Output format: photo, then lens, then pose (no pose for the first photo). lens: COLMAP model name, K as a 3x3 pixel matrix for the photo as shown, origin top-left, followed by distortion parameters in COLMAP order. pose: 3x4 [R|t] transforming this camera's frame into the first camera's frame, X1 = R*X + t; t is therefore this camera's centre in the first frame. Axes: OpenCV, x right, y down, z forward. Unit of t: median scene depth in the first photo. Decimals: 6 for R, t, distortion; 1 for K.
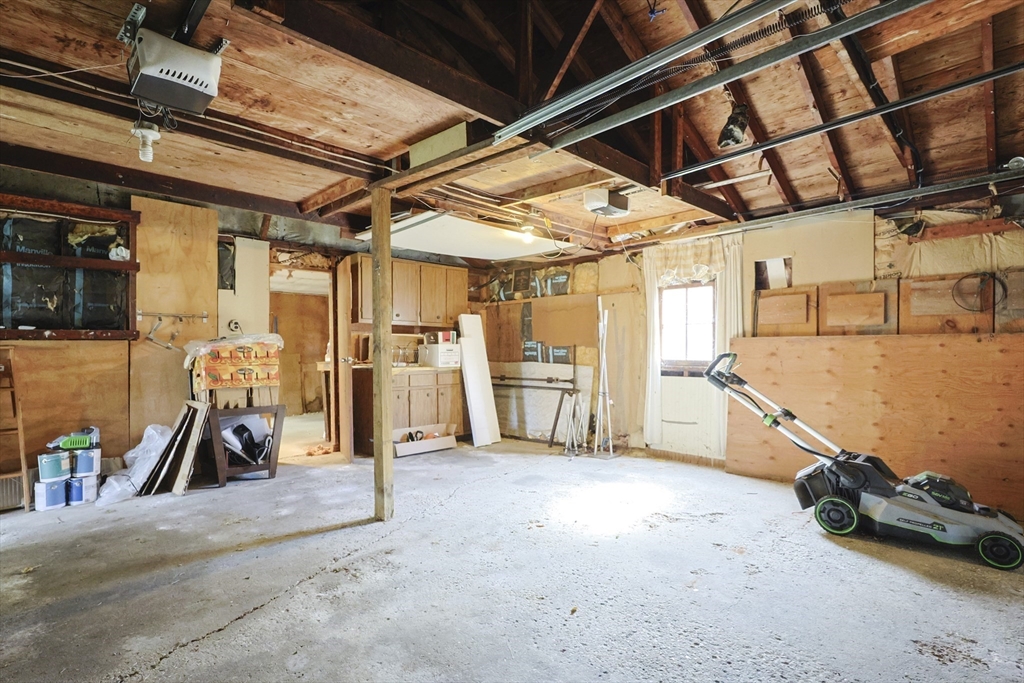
lens RADIAL K [[510.5, 0, 510.3], [0, 510.5, 355.2], [0, 0, 1]] dist [-0.002361, -0.000385]
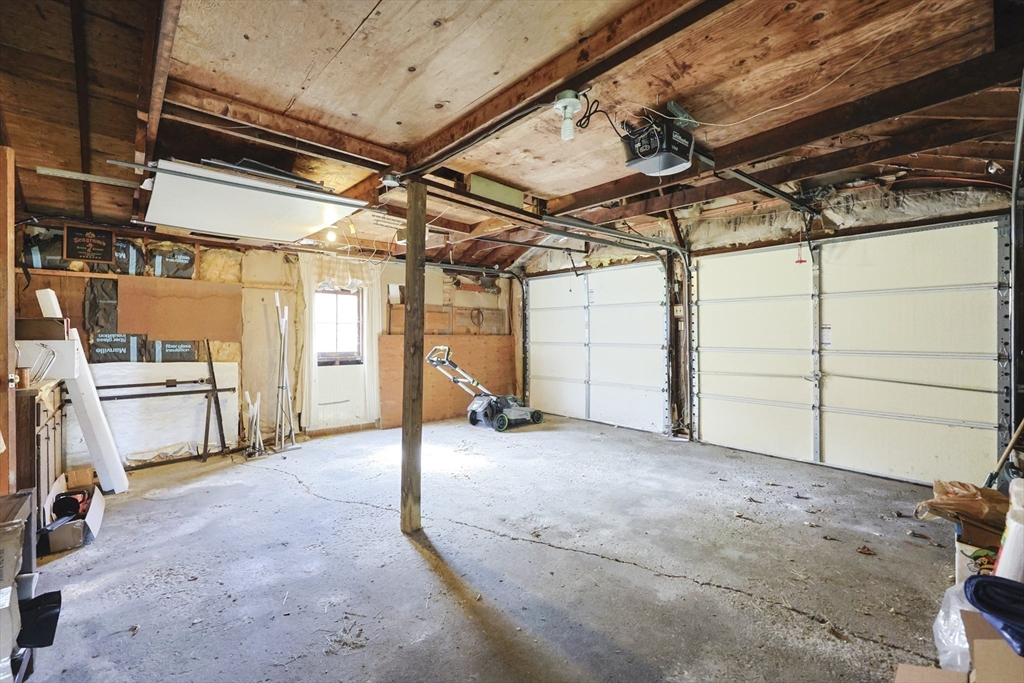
lens RADIAL K [[430.8, 0, 527.6], [0, 430.8, 331.4], [0, 0, 1]] dist [0.000230, 0.000143]
pose [[0.030302, 0.012368, 0.999464, -0.946683], [0.006156, 0.999902, -0.012560, -0.033396], [-0.999522, 0.006533, 0.030223, 0.684993]]
